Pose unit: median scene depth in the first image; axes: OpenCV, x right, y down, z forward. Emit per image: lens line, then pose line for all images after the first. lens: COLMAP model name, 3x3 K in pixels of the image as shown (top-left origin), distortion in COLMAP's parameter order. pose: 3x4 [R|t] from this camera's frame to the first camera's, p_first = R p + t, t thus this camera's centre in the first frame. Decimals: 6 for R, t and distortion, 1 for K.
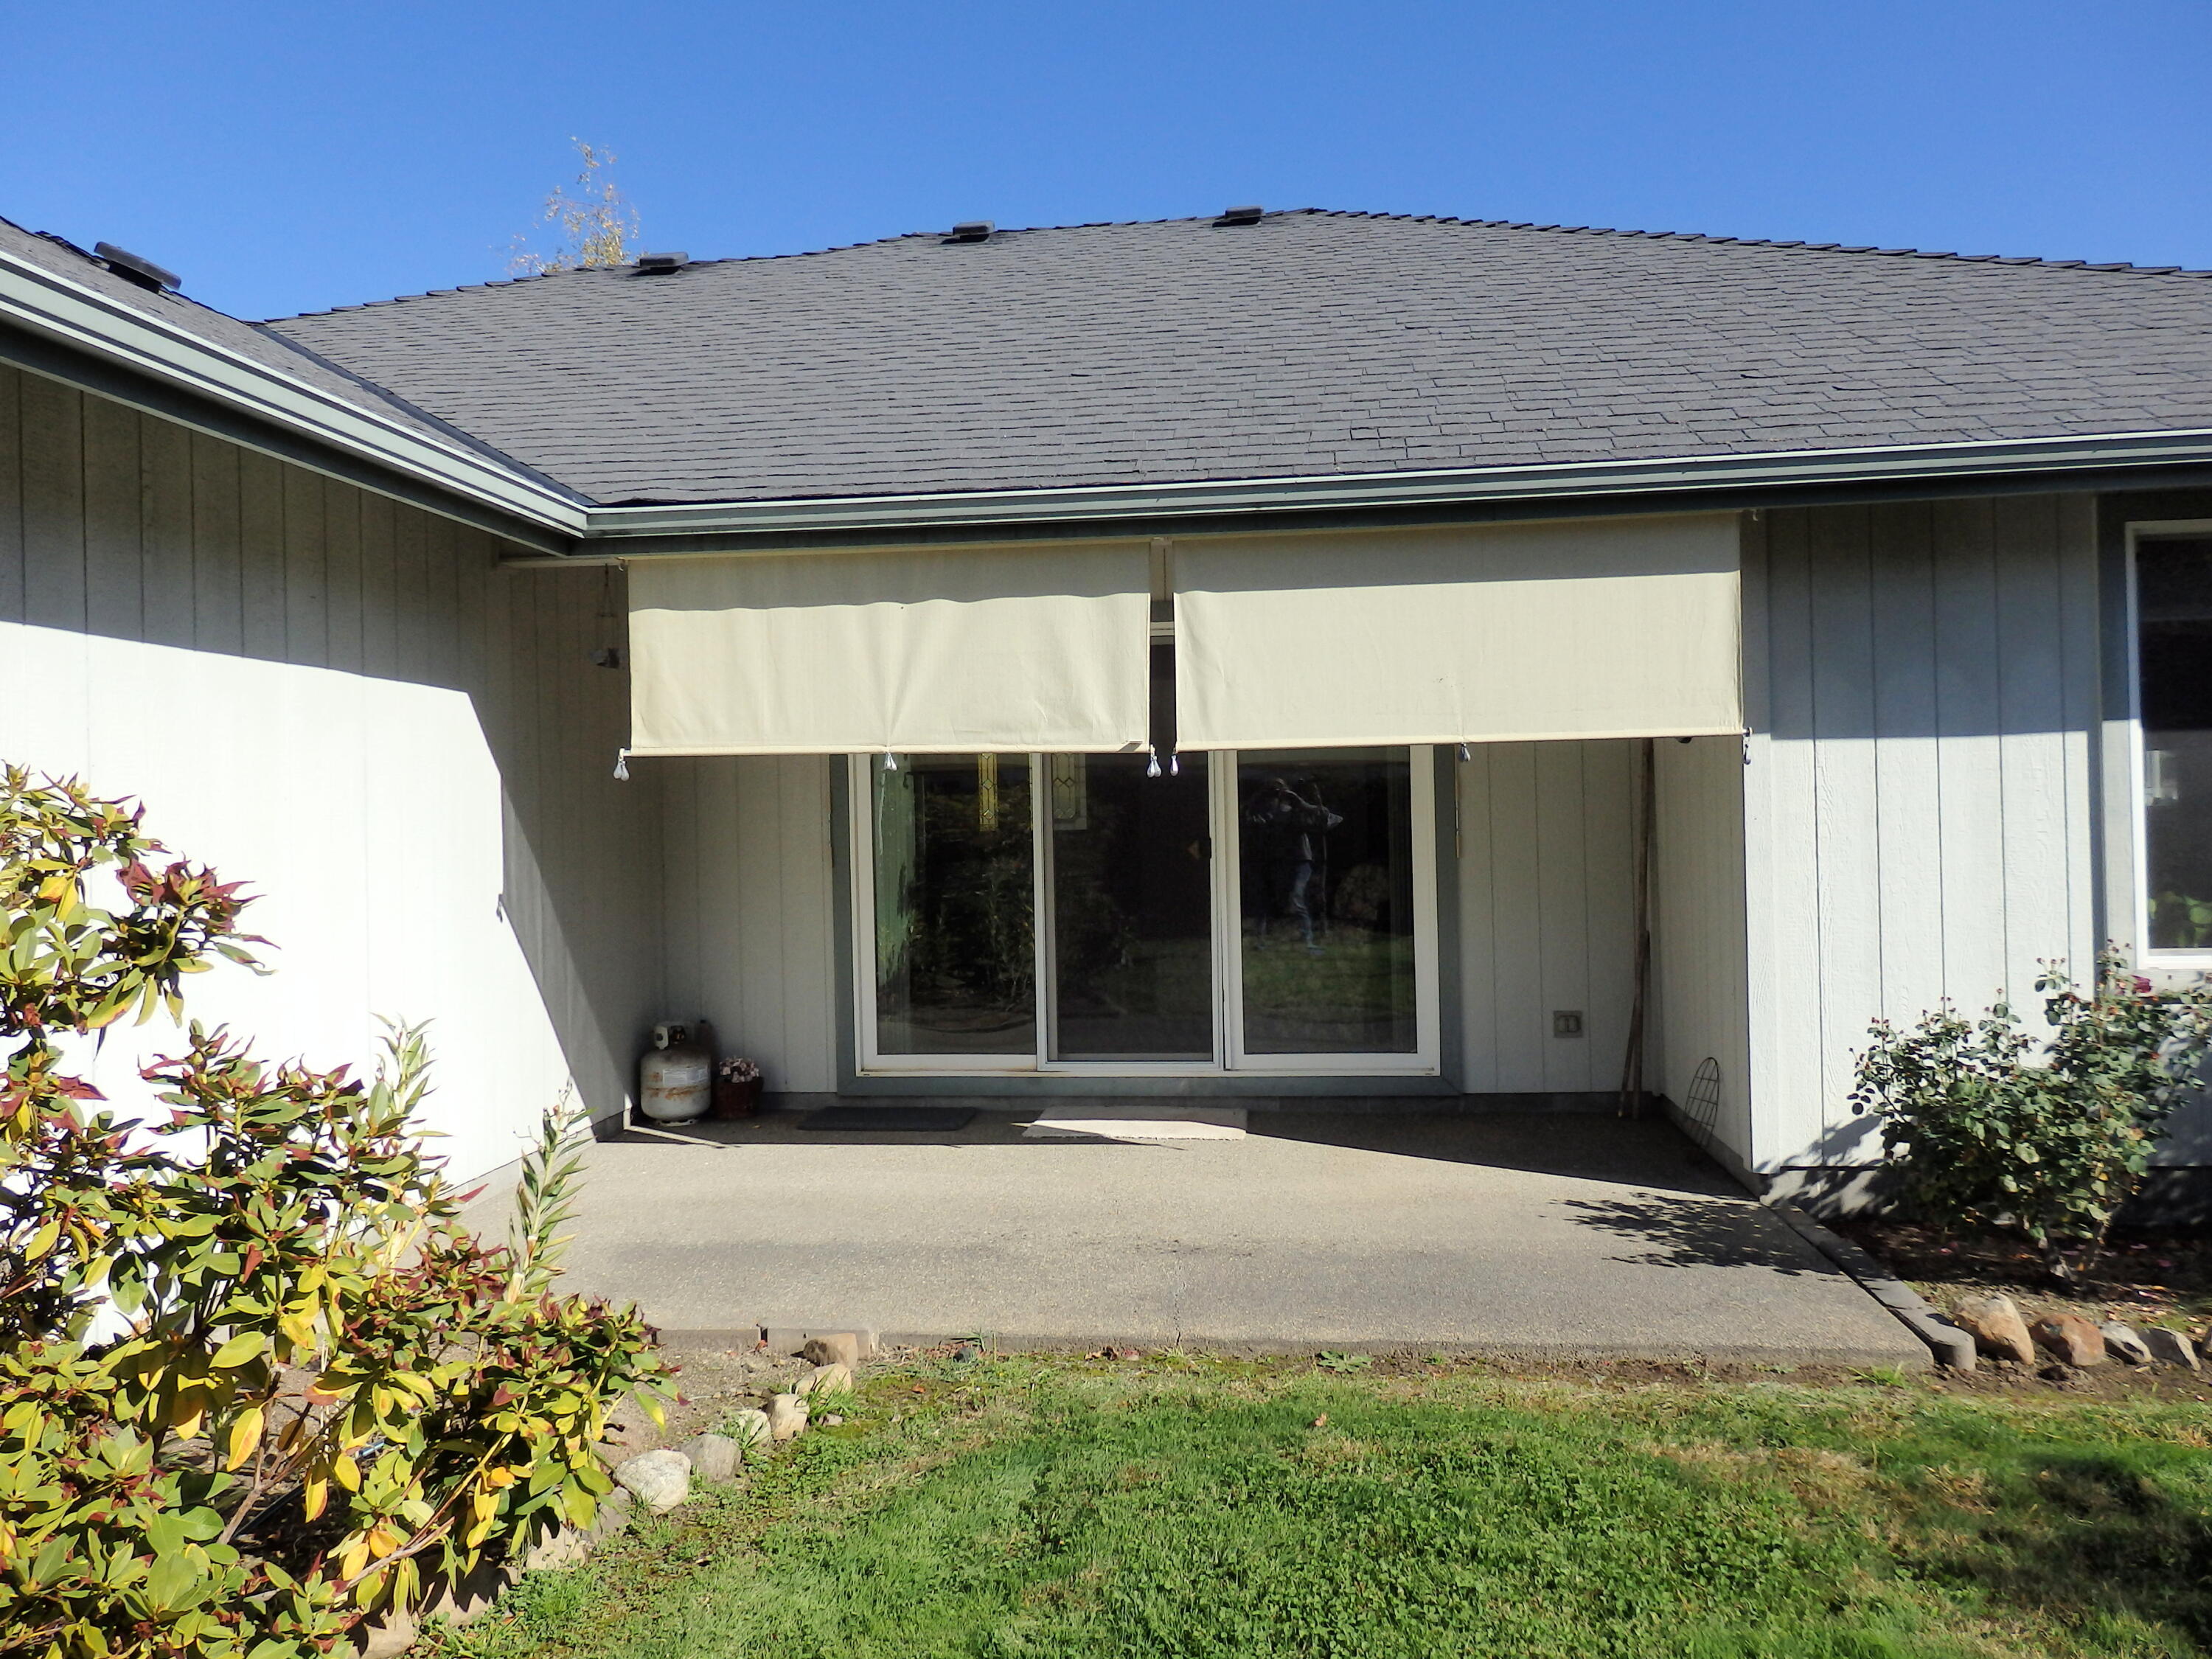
lens RADIAL K [[1650.6, 0, 1103.7], [0, 1650.6, 816.8], [0, 0, 1]] dist [0.002908, 0.016481]
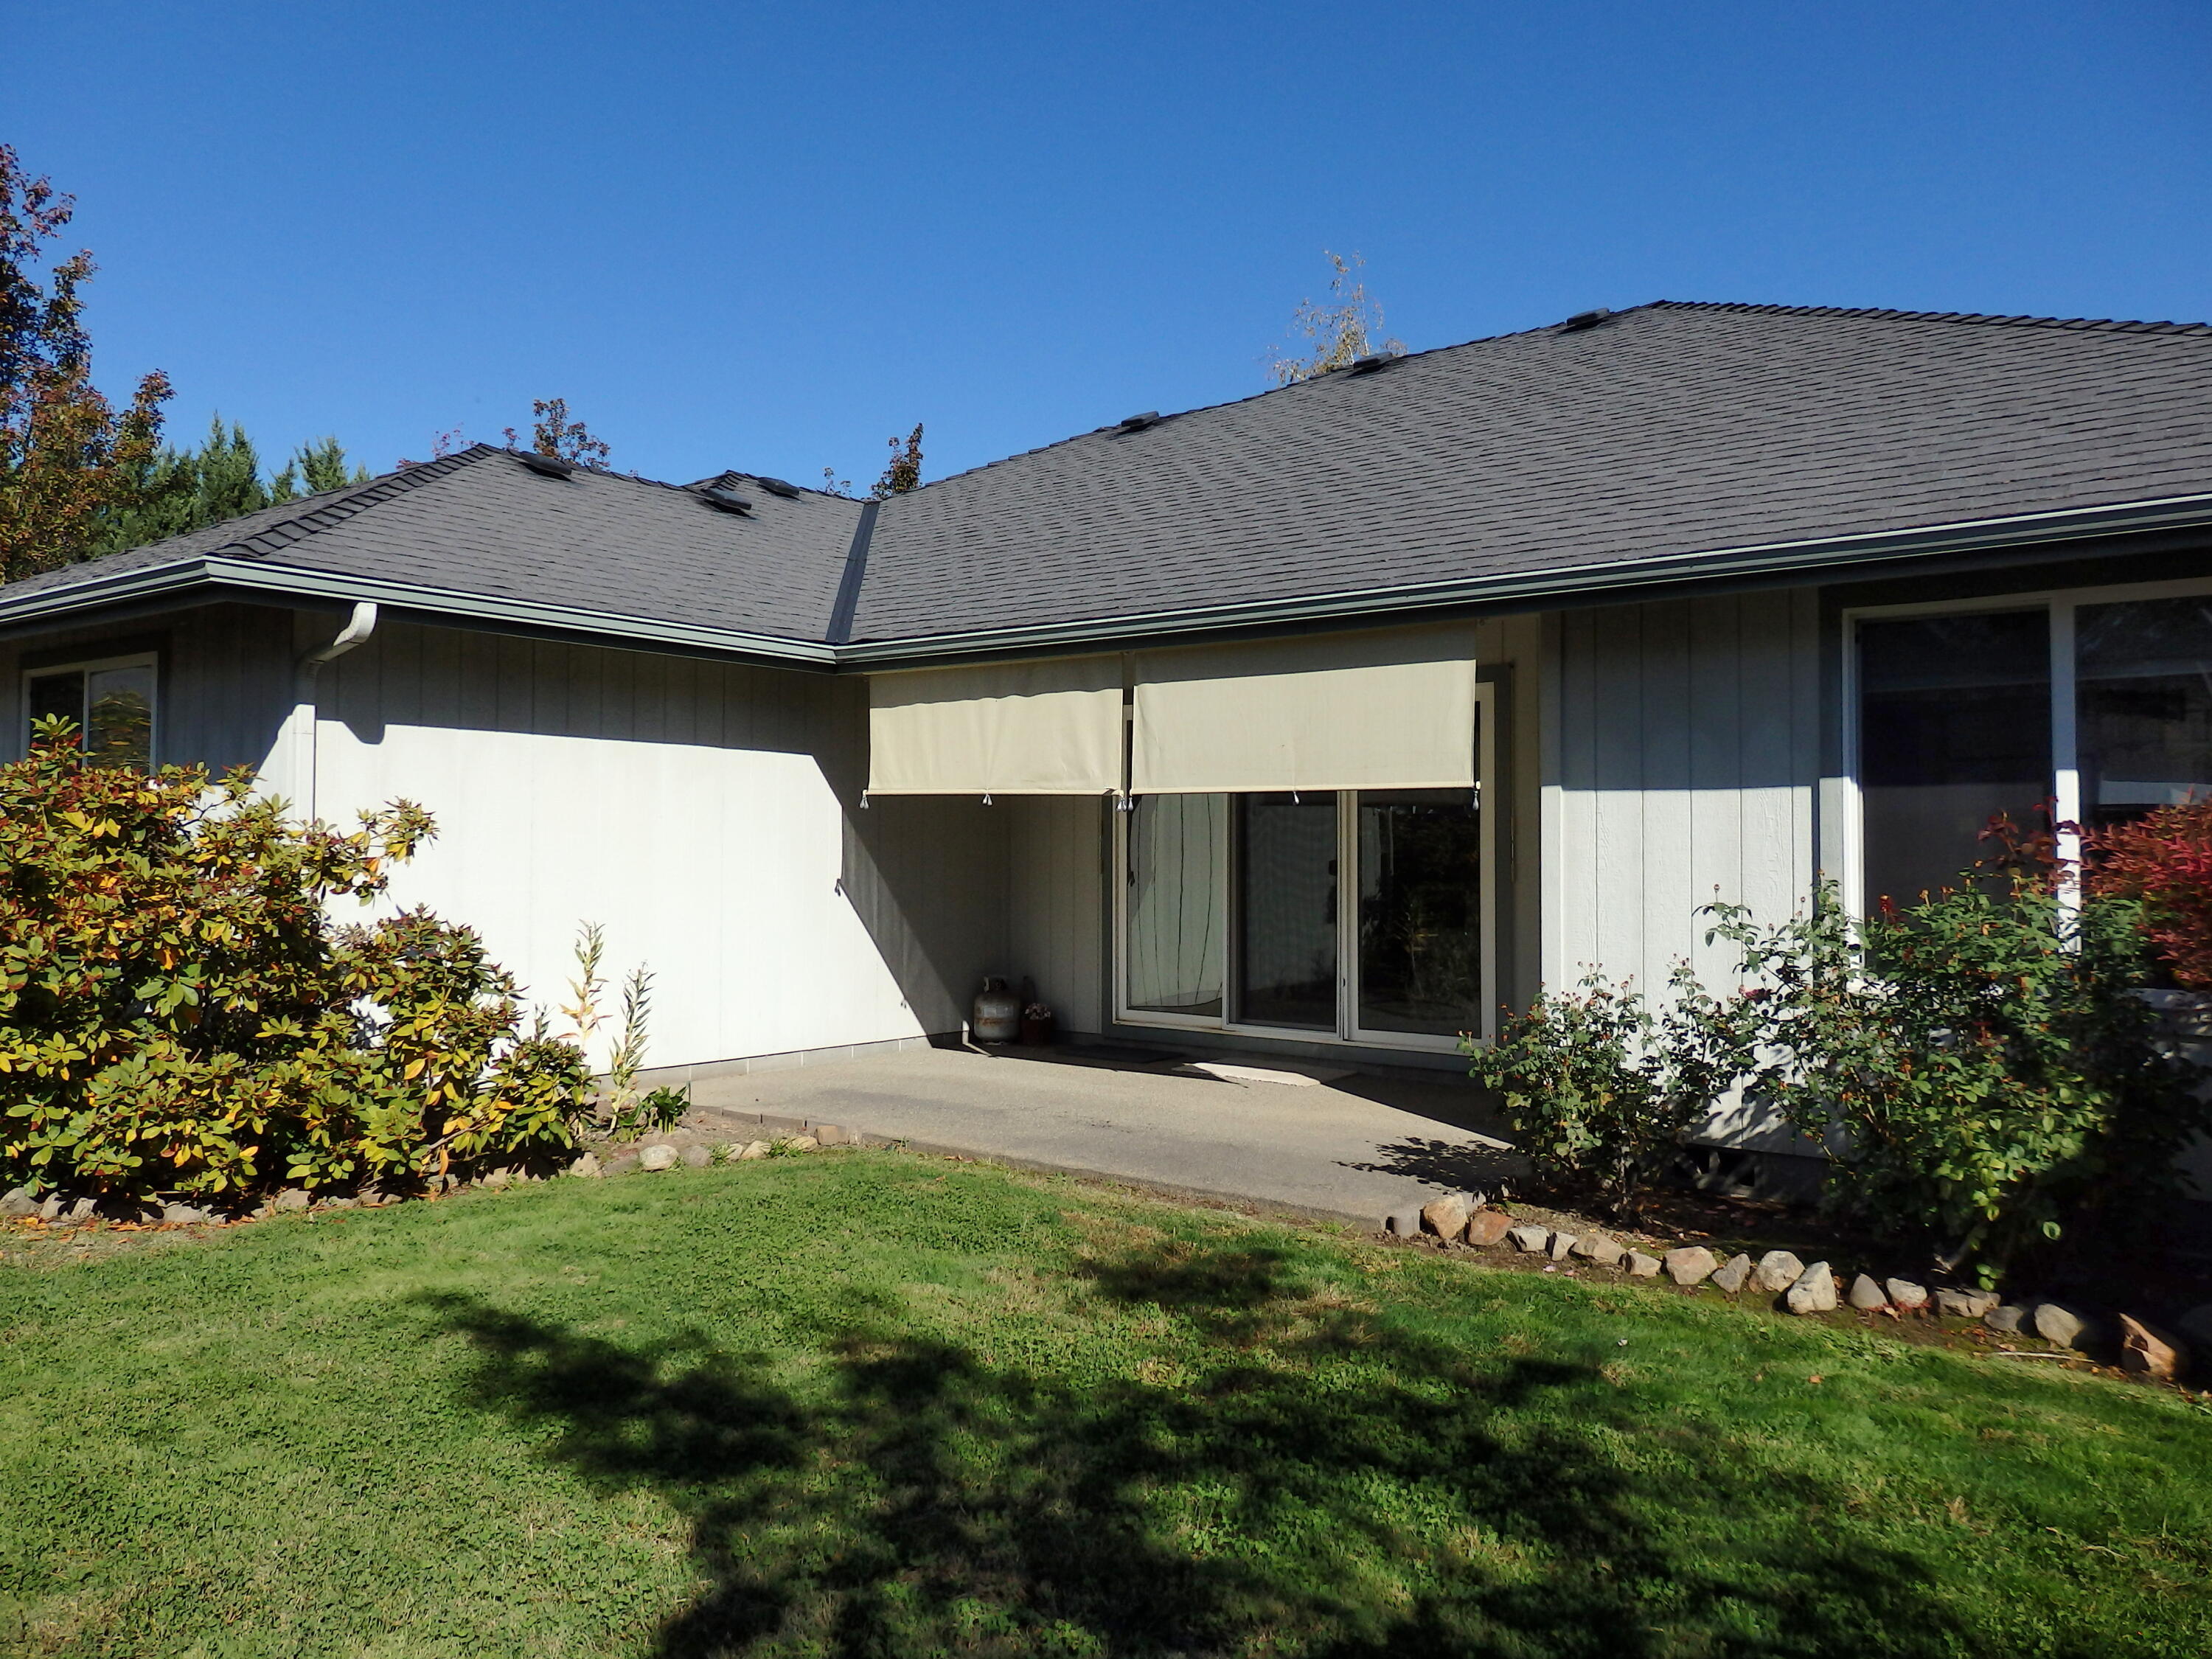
lens RADIAL K [[1650.6, 0, 1103.7], [0, 1650.6, 816.8], [0, 0, 1]] dist [0.002908, 0.016481]
pose [[0.850547, 0.017356, -0.525612, 0.779339], [-0.026302, 0.999608, -0.009554, -0.005201], [0.525240, 0.021951, 0.850671, -0.264622]]
